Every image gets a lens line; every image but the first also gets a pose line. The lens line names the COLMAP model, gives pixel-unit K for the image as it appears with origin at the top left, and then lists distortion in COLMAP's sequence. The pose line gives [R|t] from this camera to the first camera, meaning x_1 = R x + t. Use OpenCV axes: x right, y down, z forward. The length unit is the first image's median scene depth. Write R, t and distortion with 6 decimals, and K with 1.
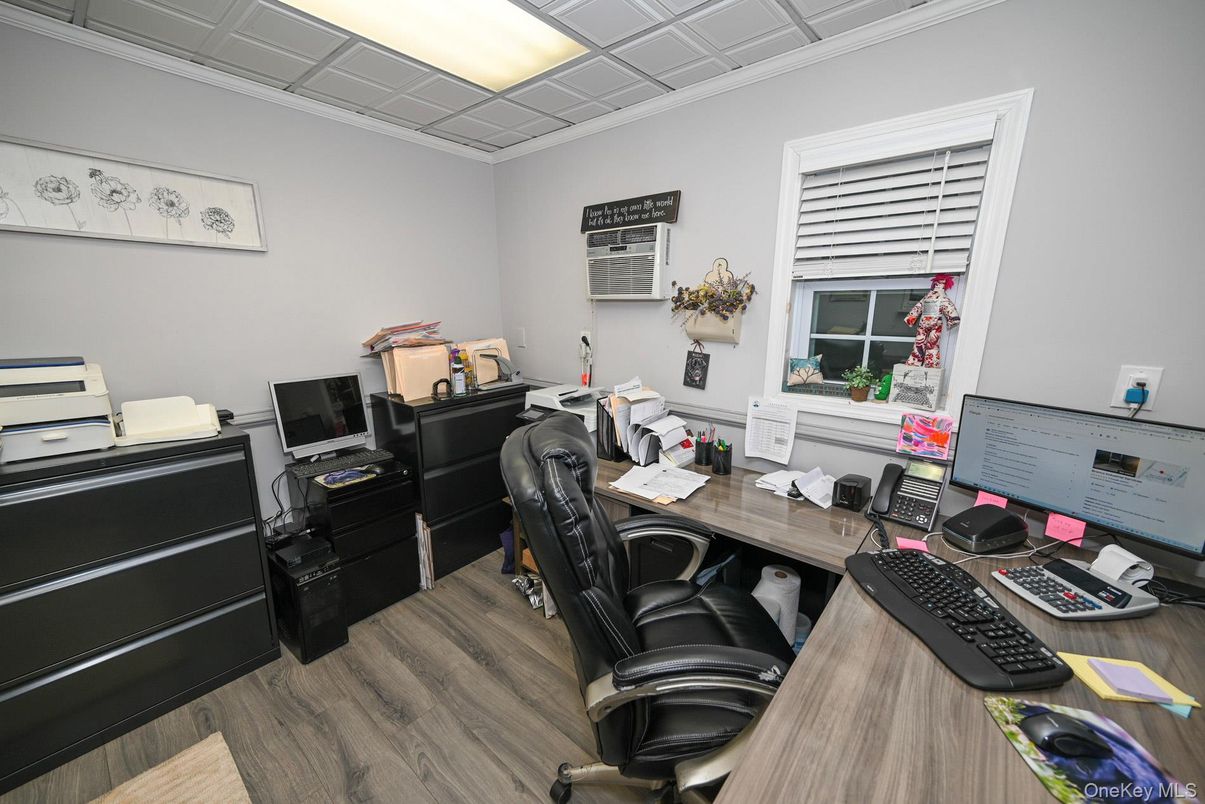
lens RADIAL K [[465.4, 0, 606.5], [0, 465.4, 407.1], [0, 0, 1]] dist [0.025896, 0.000278]
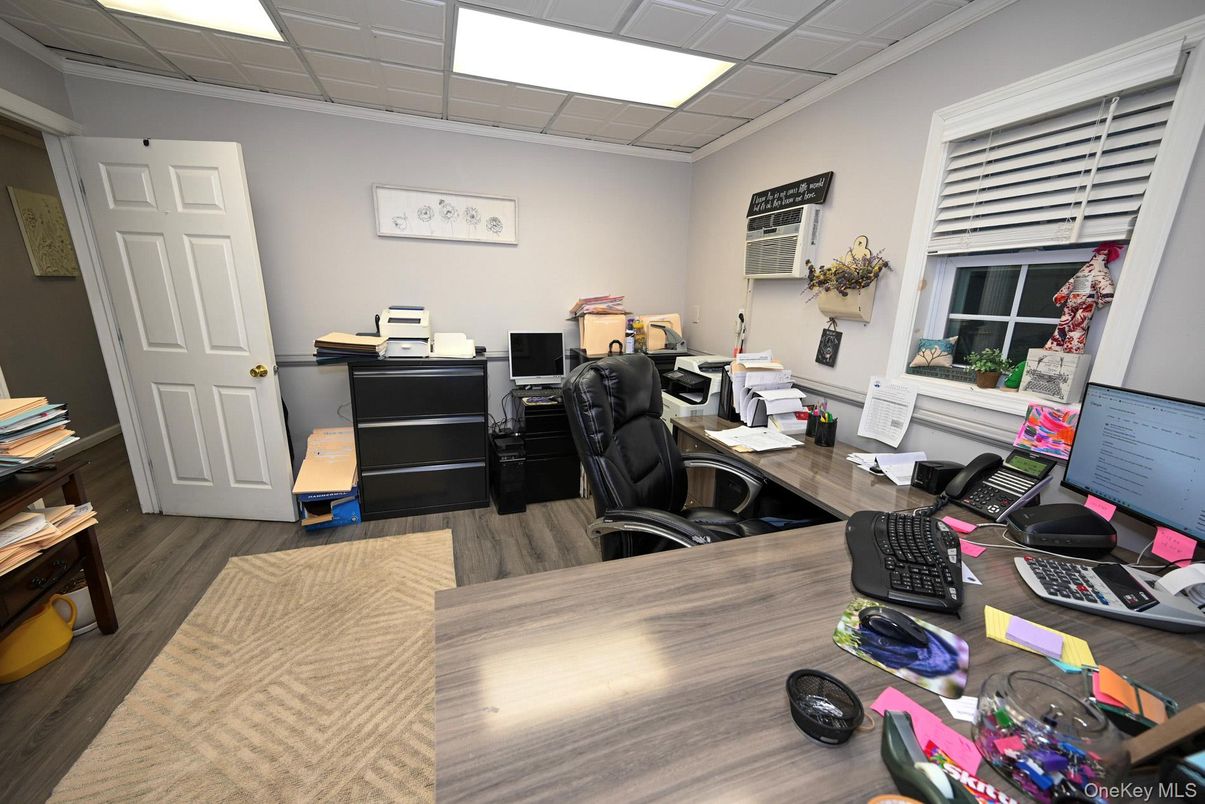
lens RADIAL K [[465.4, 0, 599.8], [0, 465.4, 404.9], [0, 0, 1]] dist [0.025896, 0.000278]
pose [[0.858988, 0.142737, -0.491698, 0.354883], [-0.135730, 0.989477, 0.050121, 0.076249], [0.493678, 0.023685, 0.869322, -0.171036]]
